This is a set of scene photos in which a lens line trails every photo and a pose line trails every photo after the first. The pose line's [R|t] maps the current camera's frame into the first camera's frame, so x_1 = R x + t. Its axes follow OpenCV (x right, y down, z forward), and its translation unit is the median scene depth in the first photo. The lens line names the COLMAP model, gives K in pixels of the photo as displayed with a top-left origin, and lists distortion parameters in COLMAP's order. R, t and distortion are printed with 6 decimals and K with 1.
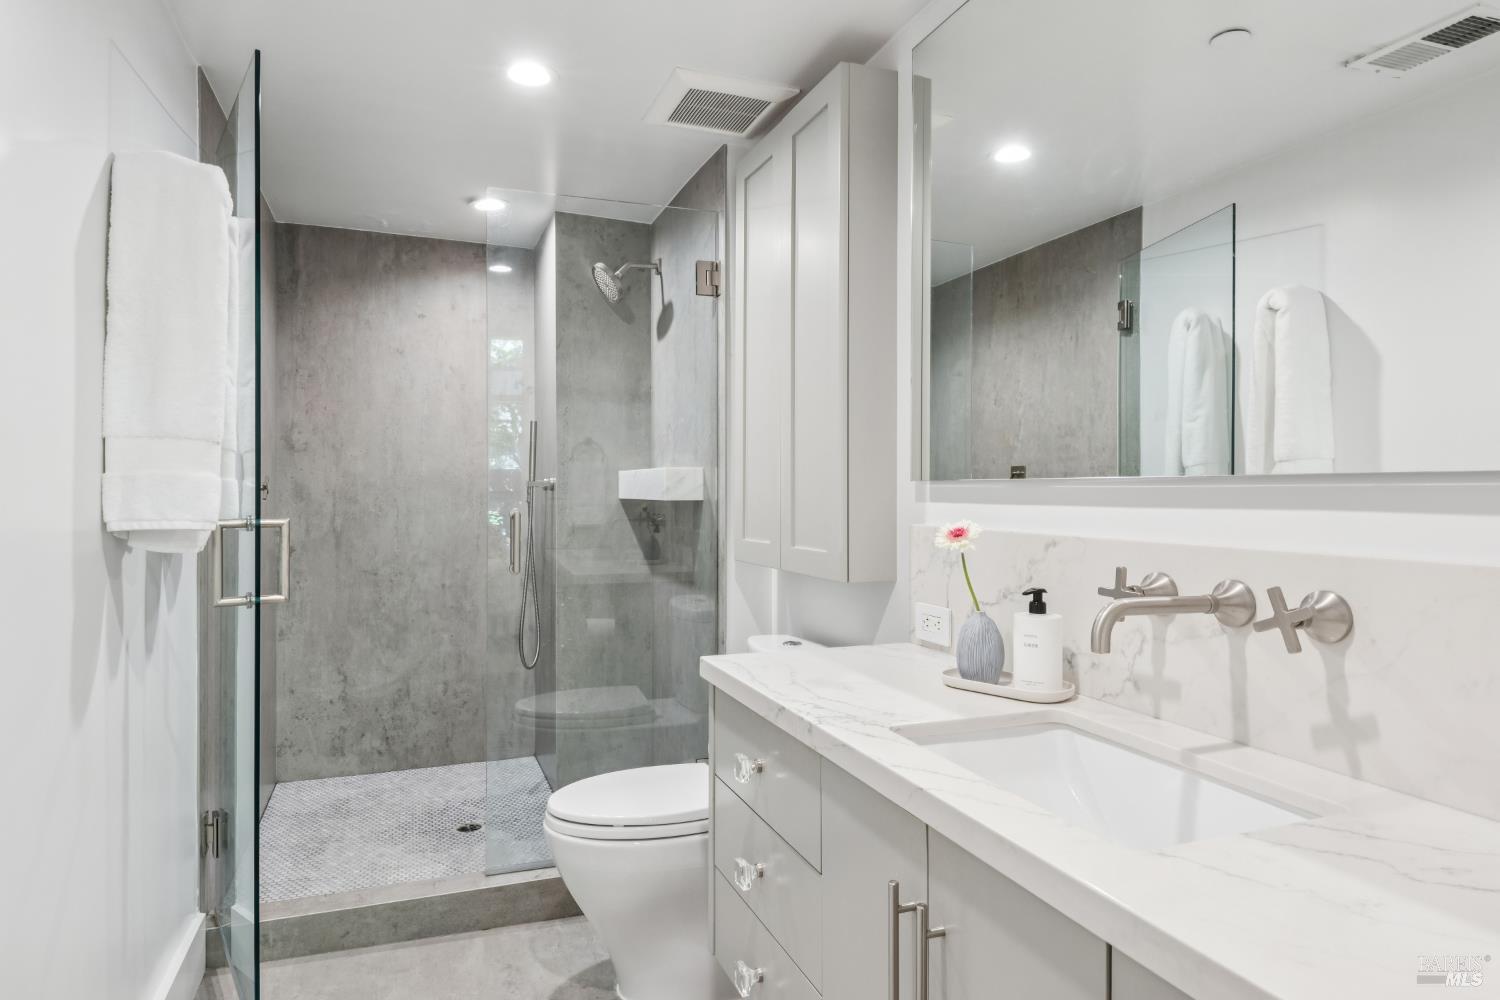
lens RADIAL K [[888.0, 0, 750.5], [0, 888.0, 484.9], [0, 0, 1]] dist [-0.048462, -0.001014]
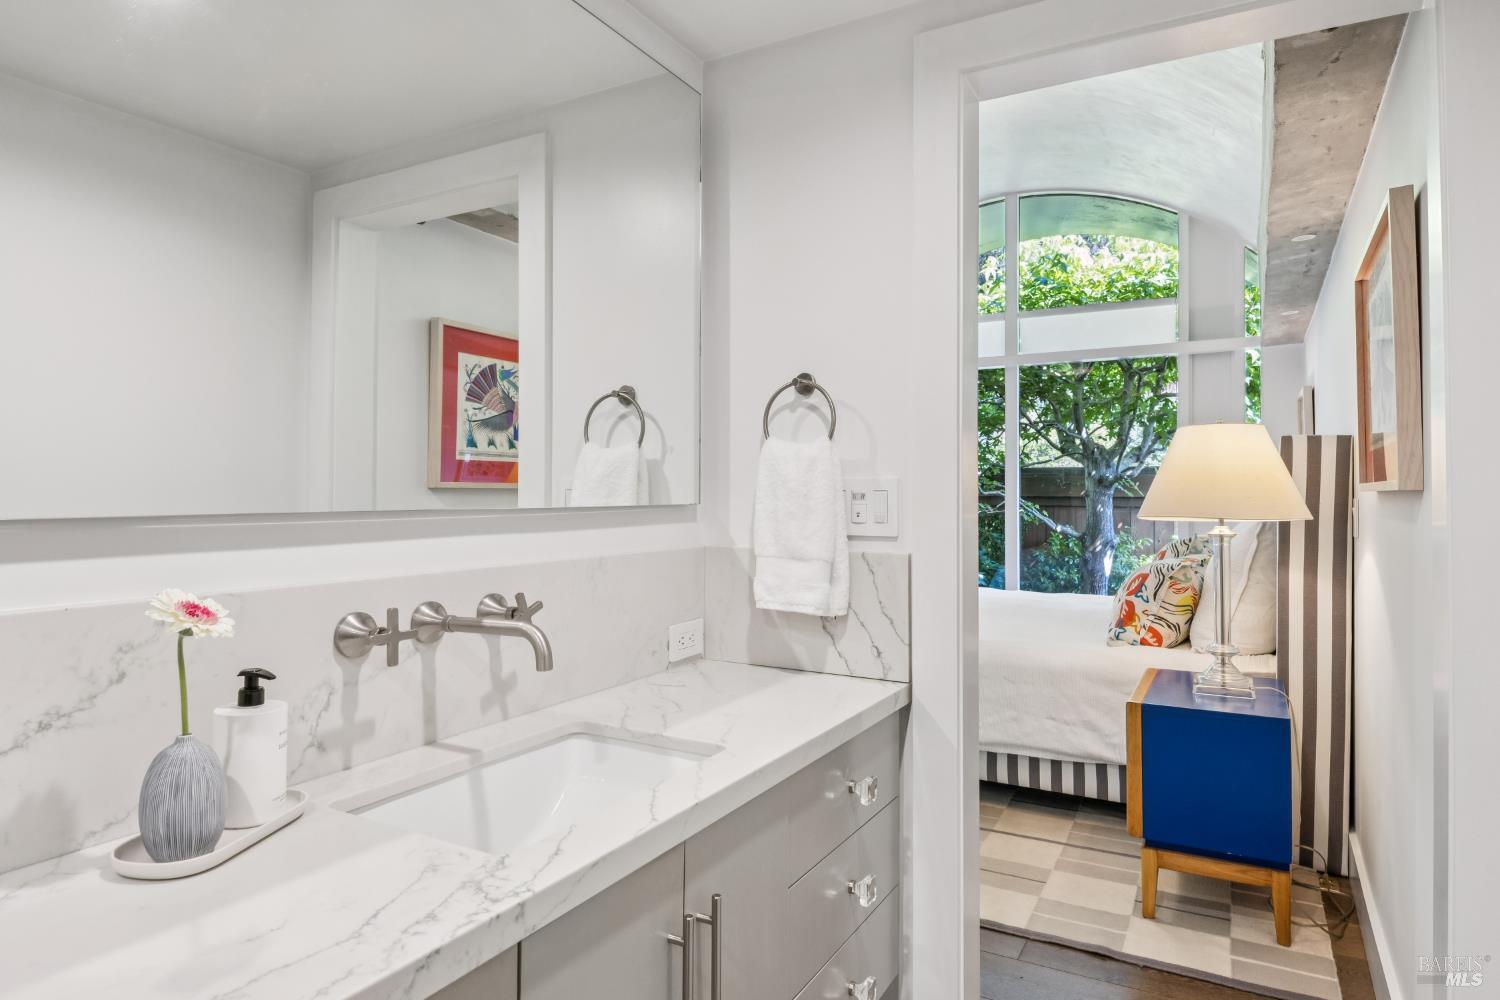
lens RADIAL K [[888.0, 0, 750.5], [0, 888.0, 484.9], [0, 0, 1]] dist [-0.048462, -0.001014]
pose [[-0.630412, 0.001136, 0.776260, -0.554950], [0.000584, 0.999999, -0.000989, -0.036317], [-0.776260, -0.000170, -0.630412, 1.316741]]
